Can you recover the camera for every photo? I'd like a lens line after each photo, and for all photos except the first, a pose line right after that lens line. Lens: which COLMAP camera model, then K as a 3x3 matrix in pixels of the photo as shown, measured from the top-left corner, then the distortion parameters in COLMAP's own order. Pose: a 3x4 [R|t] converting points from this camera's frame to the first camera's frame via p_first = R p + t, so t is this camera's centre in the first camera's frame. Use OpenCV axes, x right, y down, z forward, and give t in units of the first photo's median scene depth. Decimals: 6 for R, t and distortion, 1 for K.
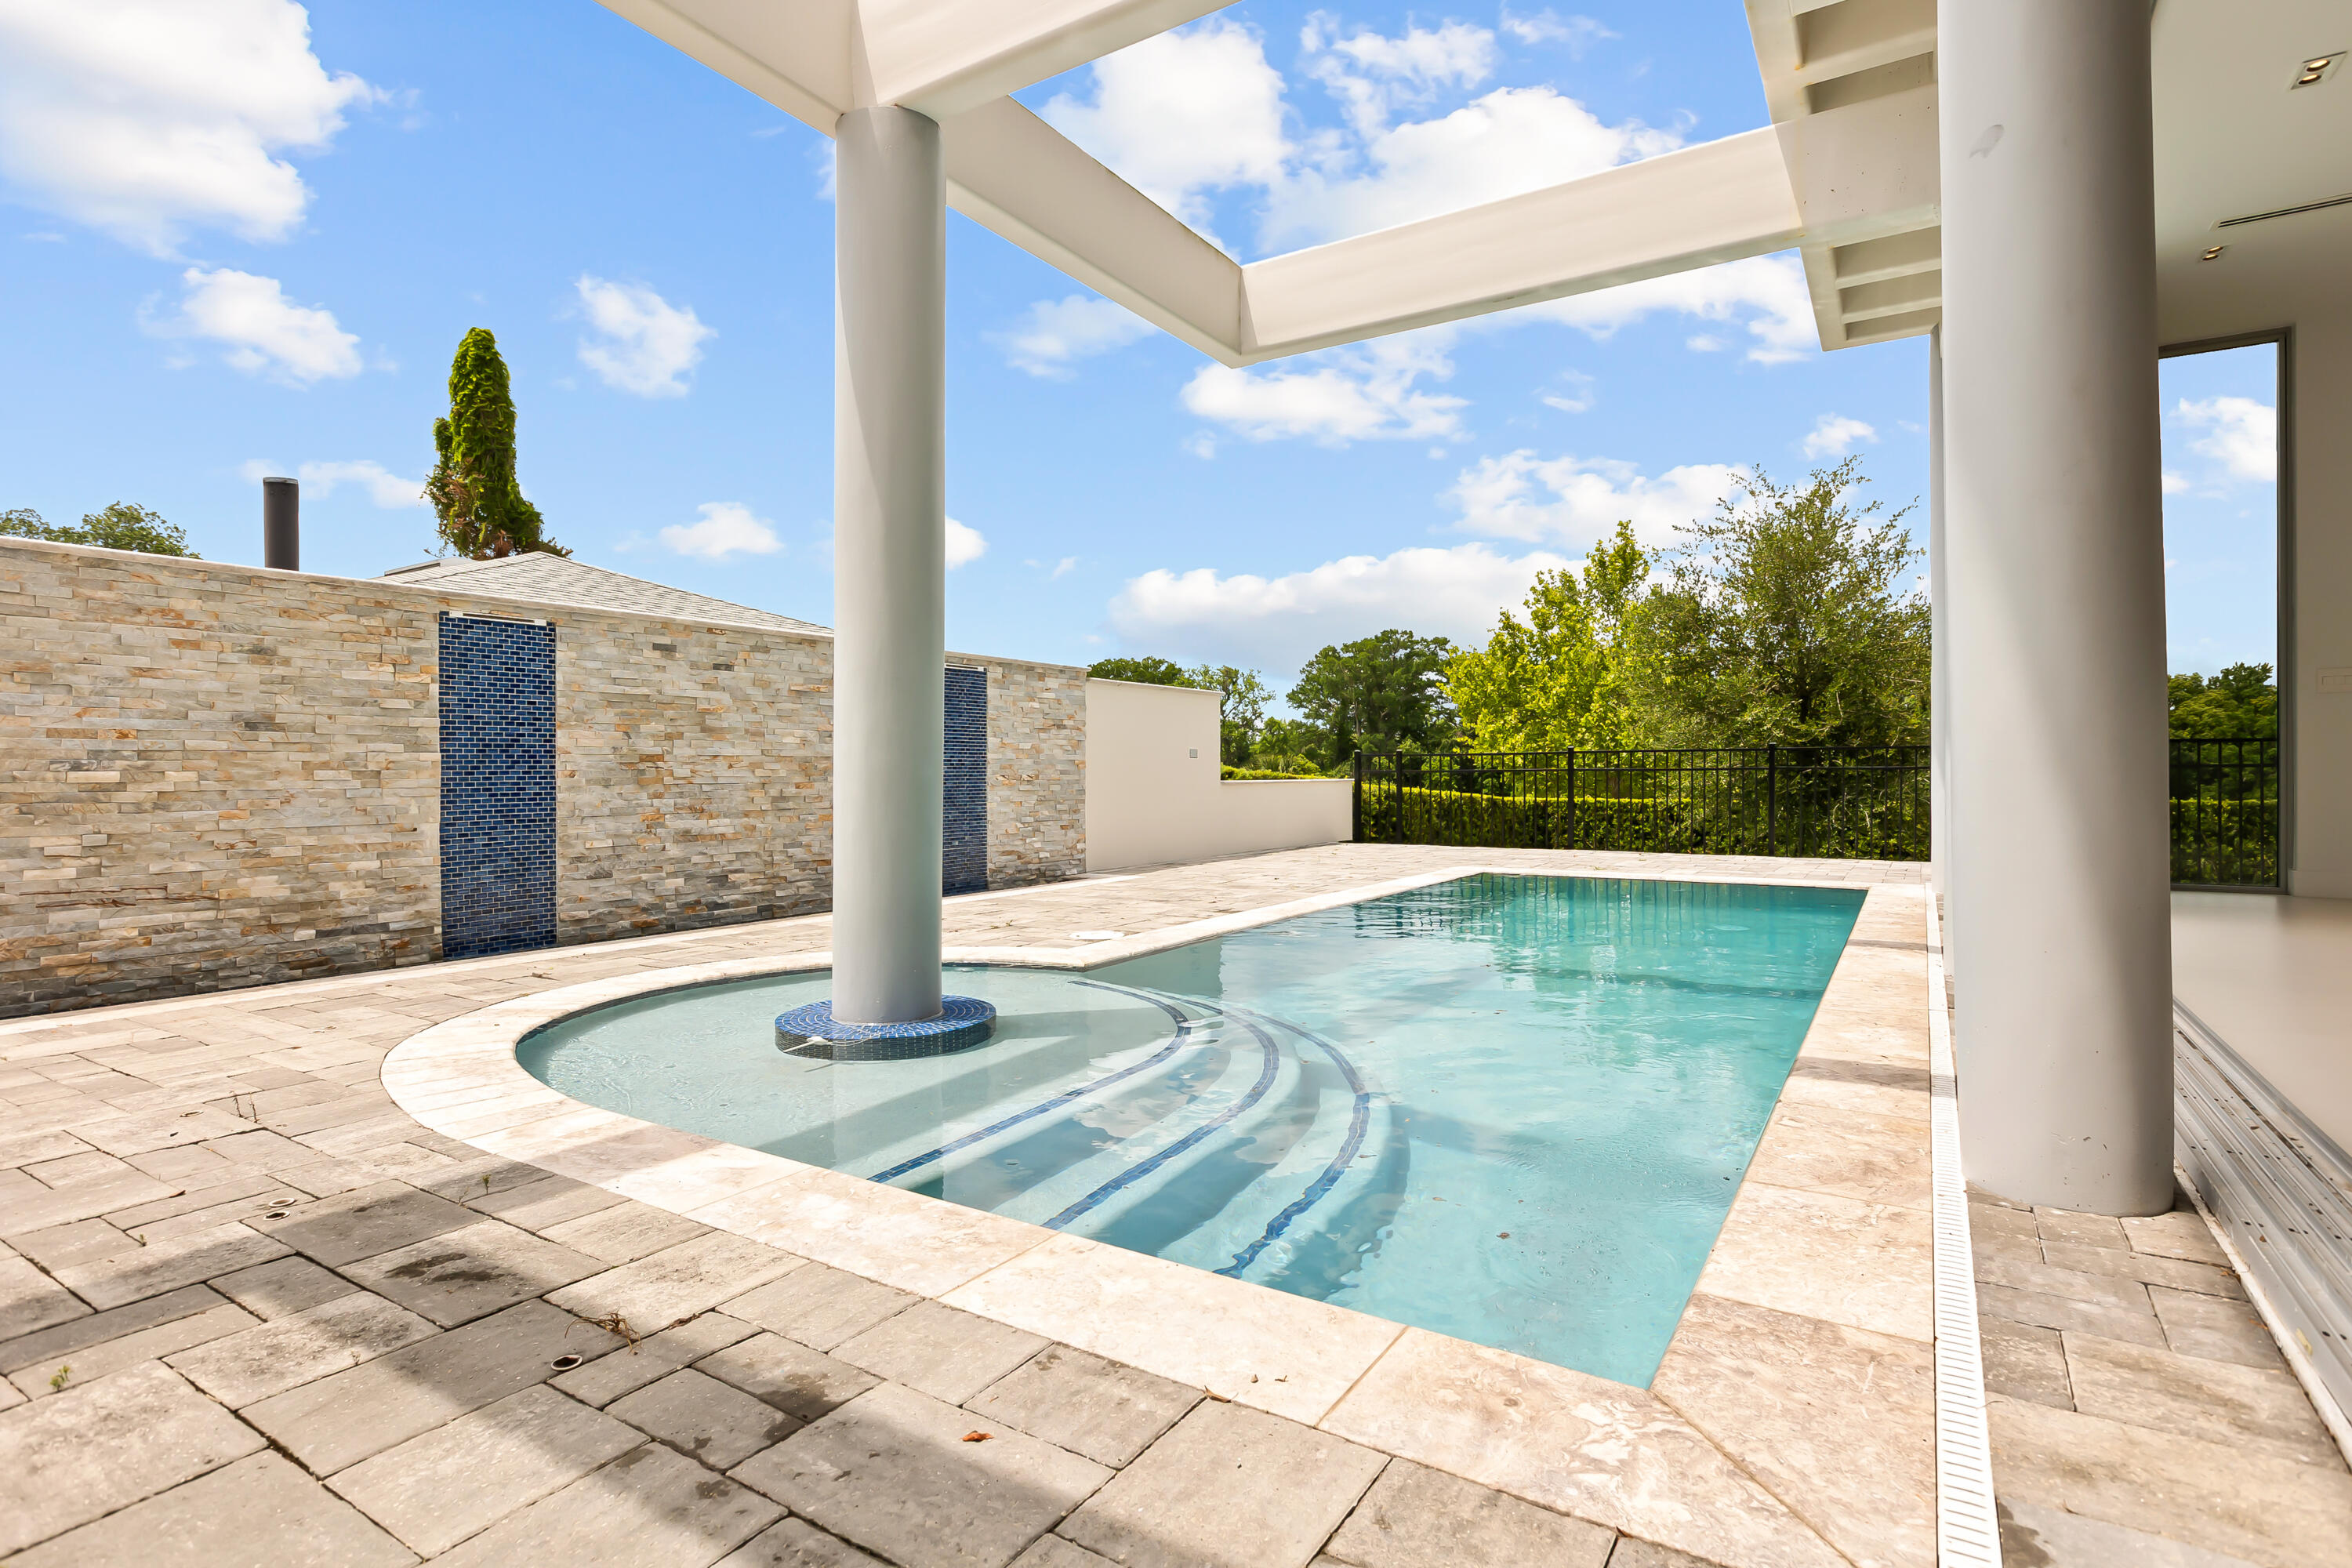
lens RADIAL K [[1157.5, 0, 1174.9], [0, 1157.5, 775.3], [0, 0, 1]] dist [-0.001088, 0.000457]
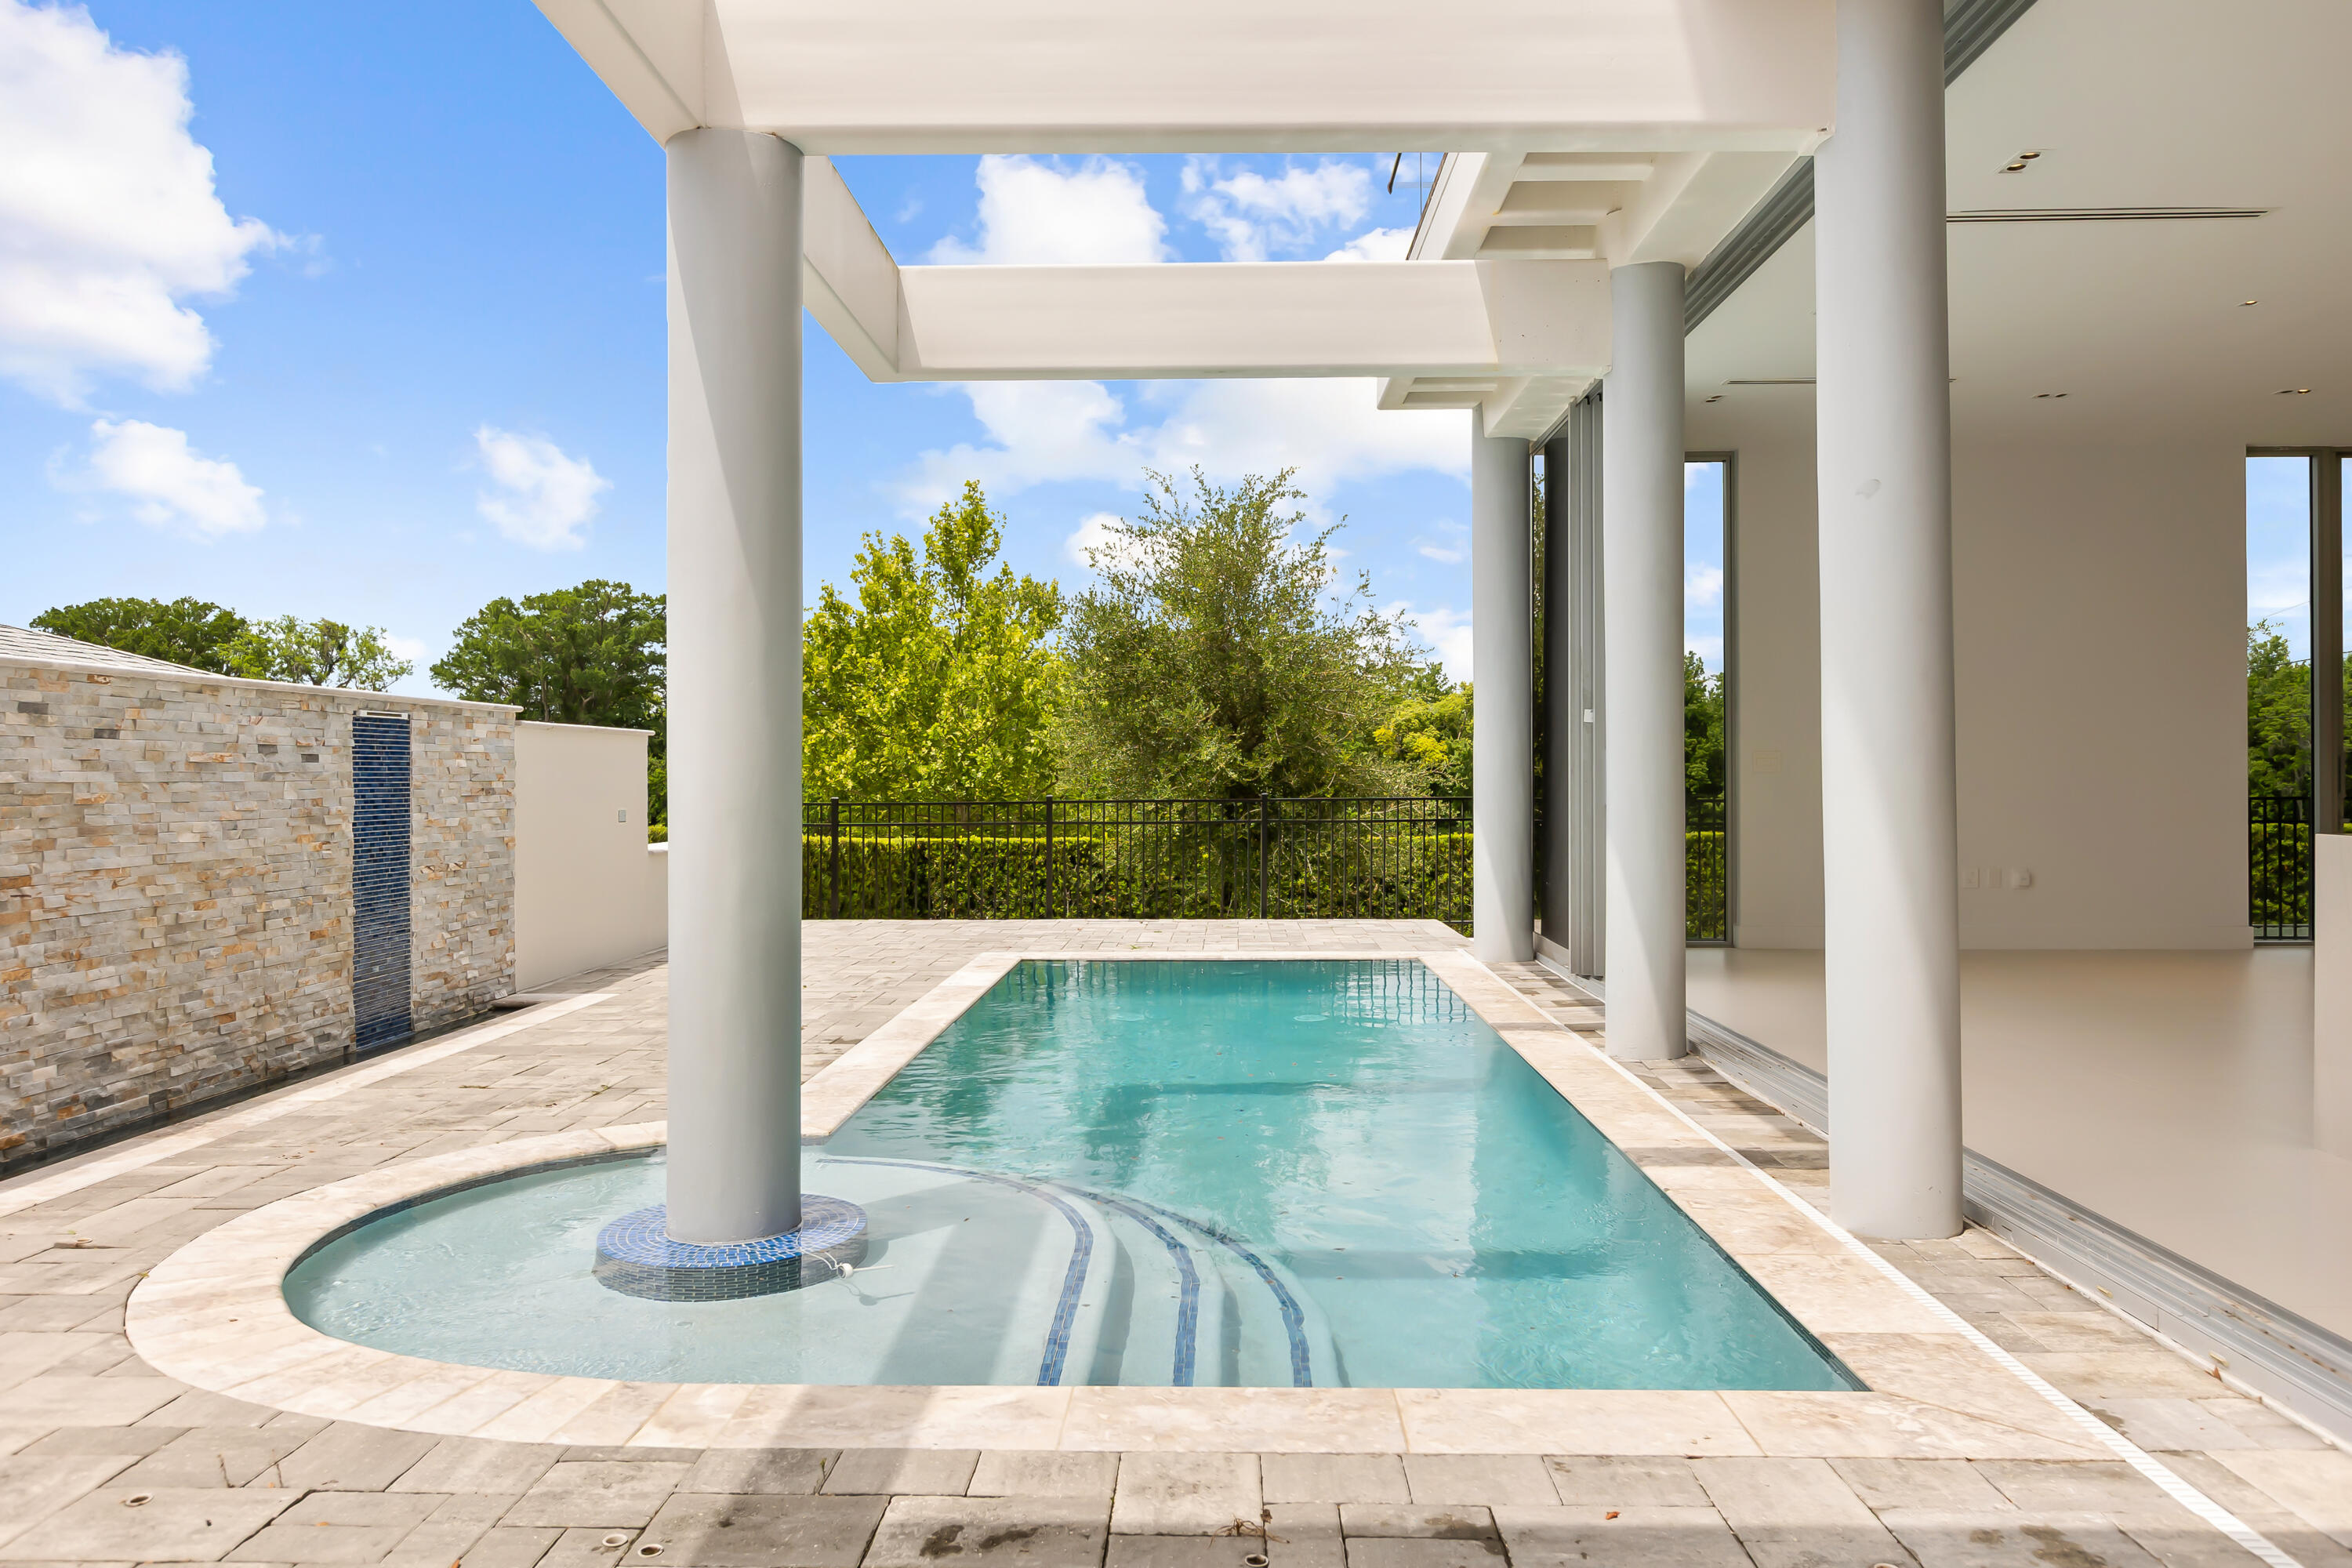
lens RADIAL K [[1599.9, 0, 1199.0], [0, 1599.9, 779.3], [0, 0, 1]] dist [-0.005368, 0.006970]
pose [[0.848683, -0.001703, 0.528899, -0.246089], [0.003384, 0.999992, -0.002210, -0.045481], [-0.528891, 0.003666, 0.848682, -0.063659]]
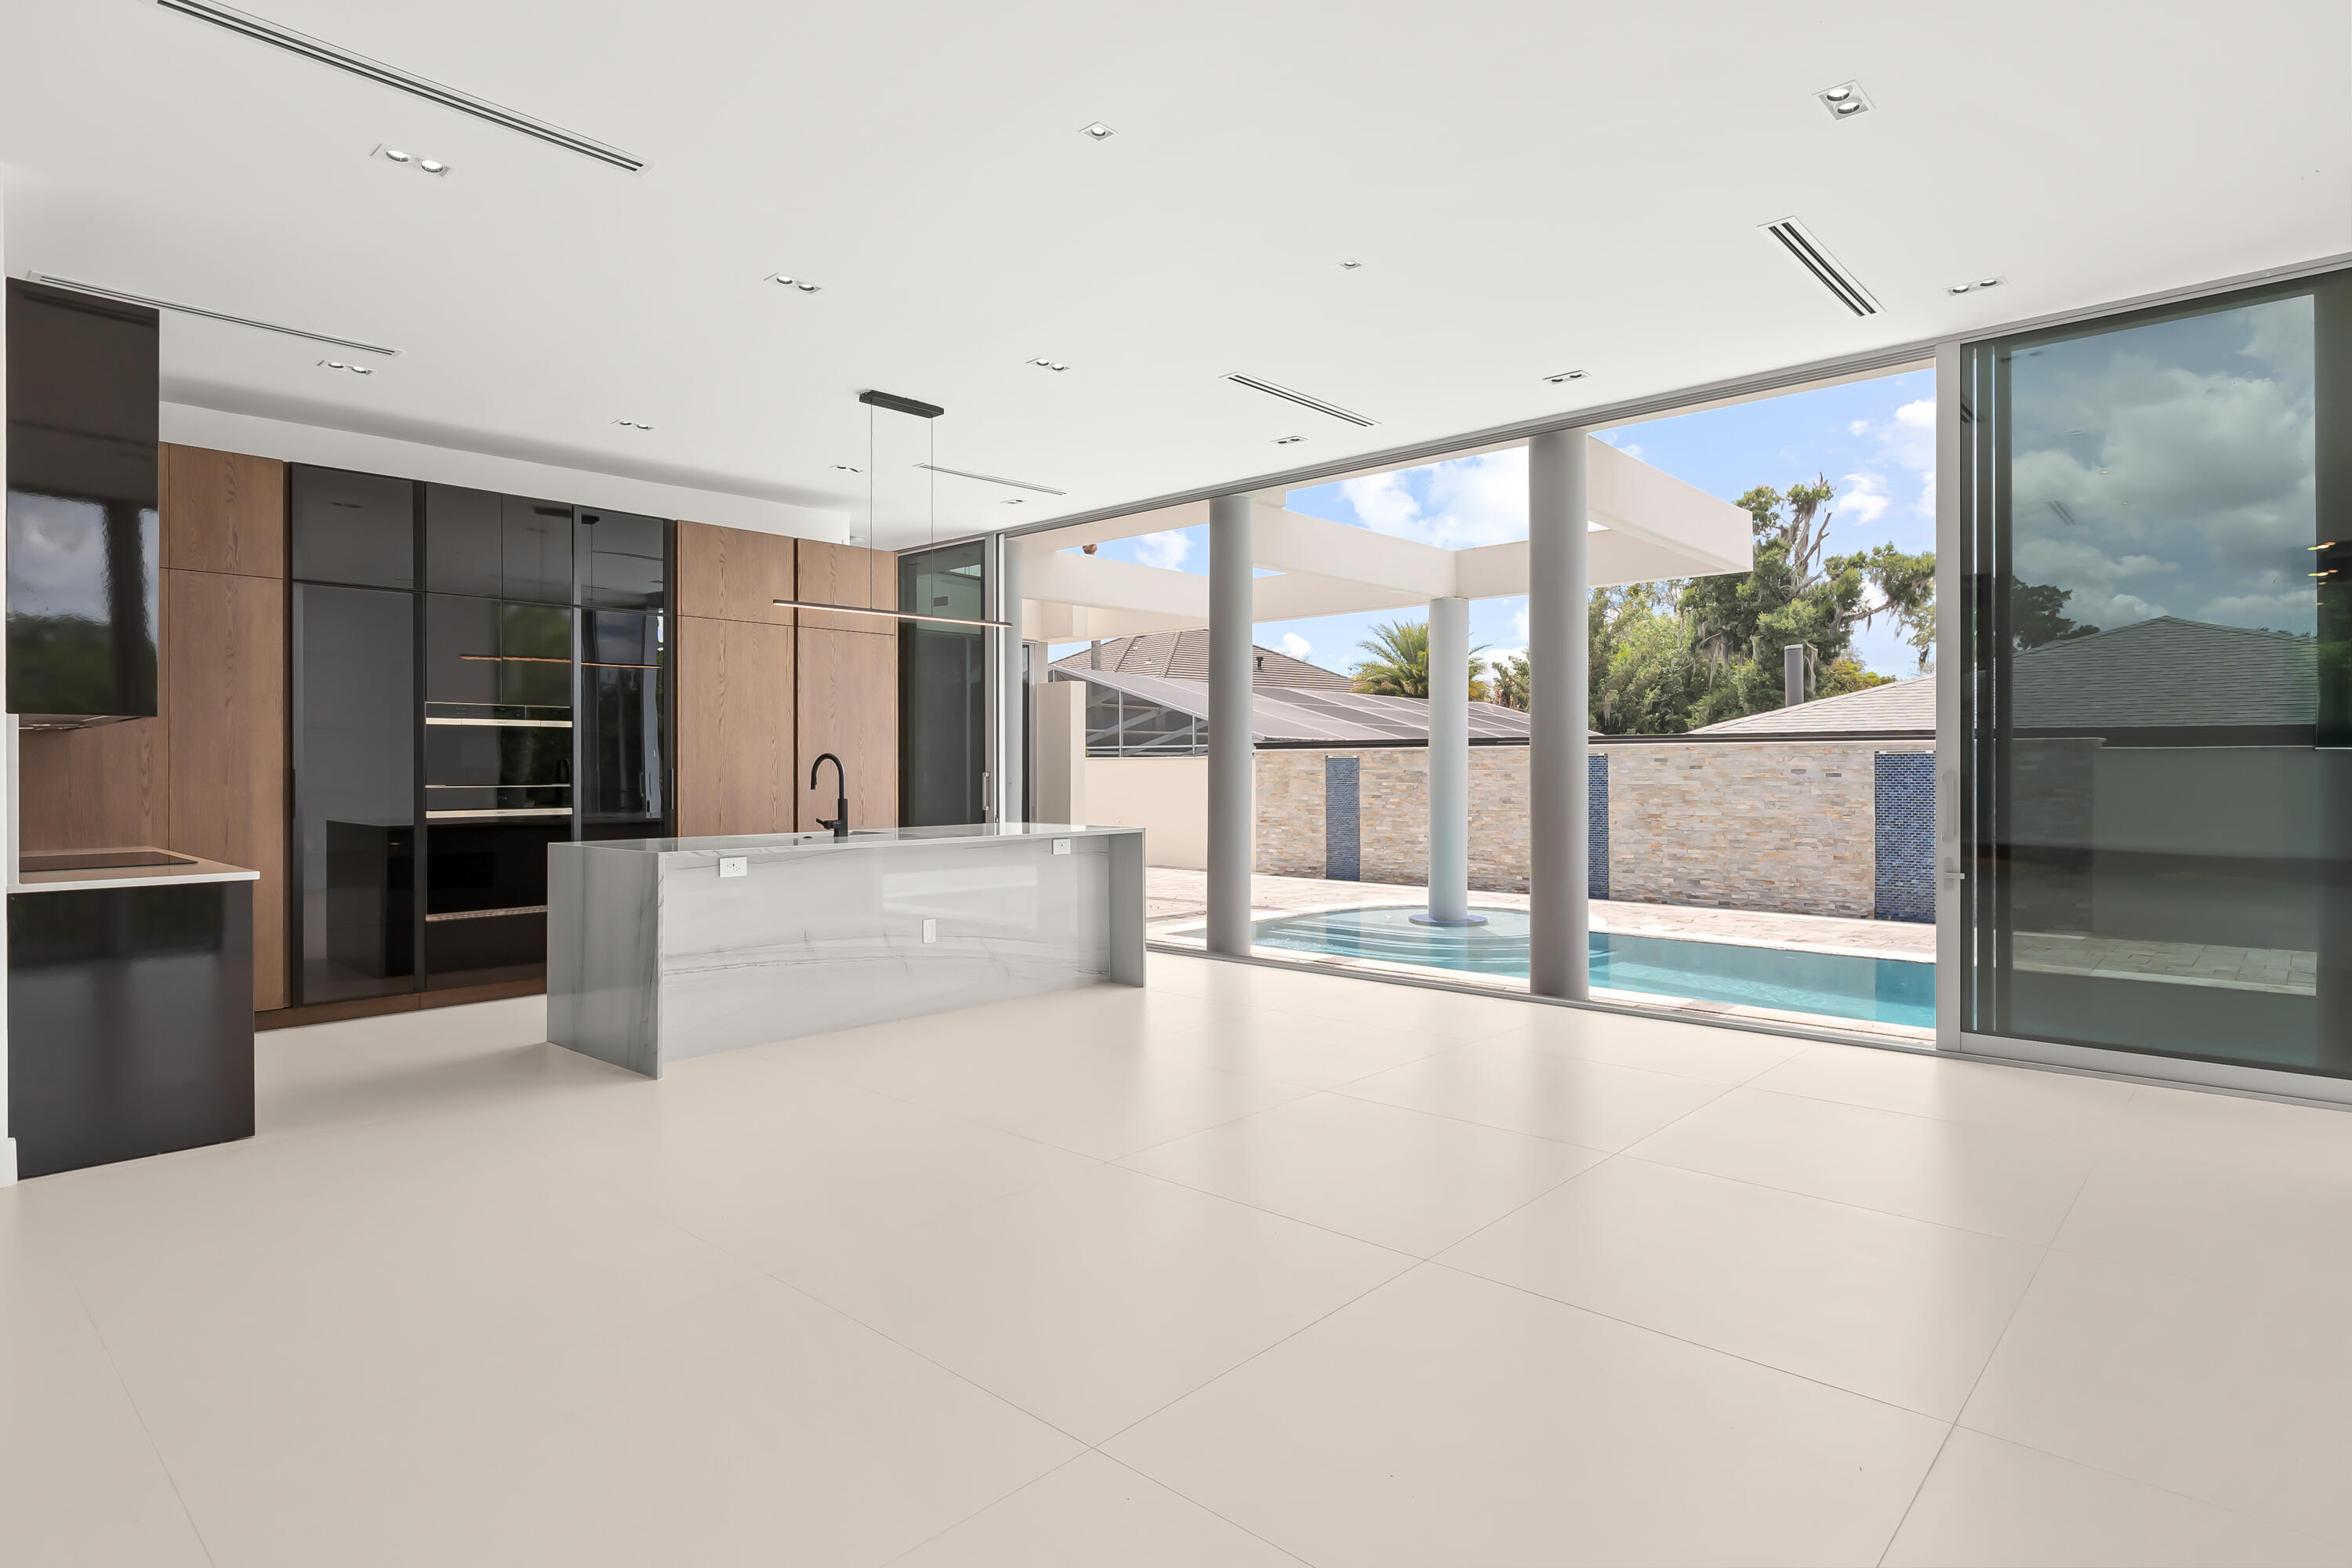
lens RADIAL K [[1233.6, 0, 1180.1], [0, 1233.6, 761.9], [0, 0, 1]] dist [-0.006540, 0.001449]
pose [[-0.164463, -0.001567, -0.986382, 1.199820], [-0.002229, 0.999997, -0.001217, -0.070014], [0.986381, 0.001998, -0.164466, 0.366225]]
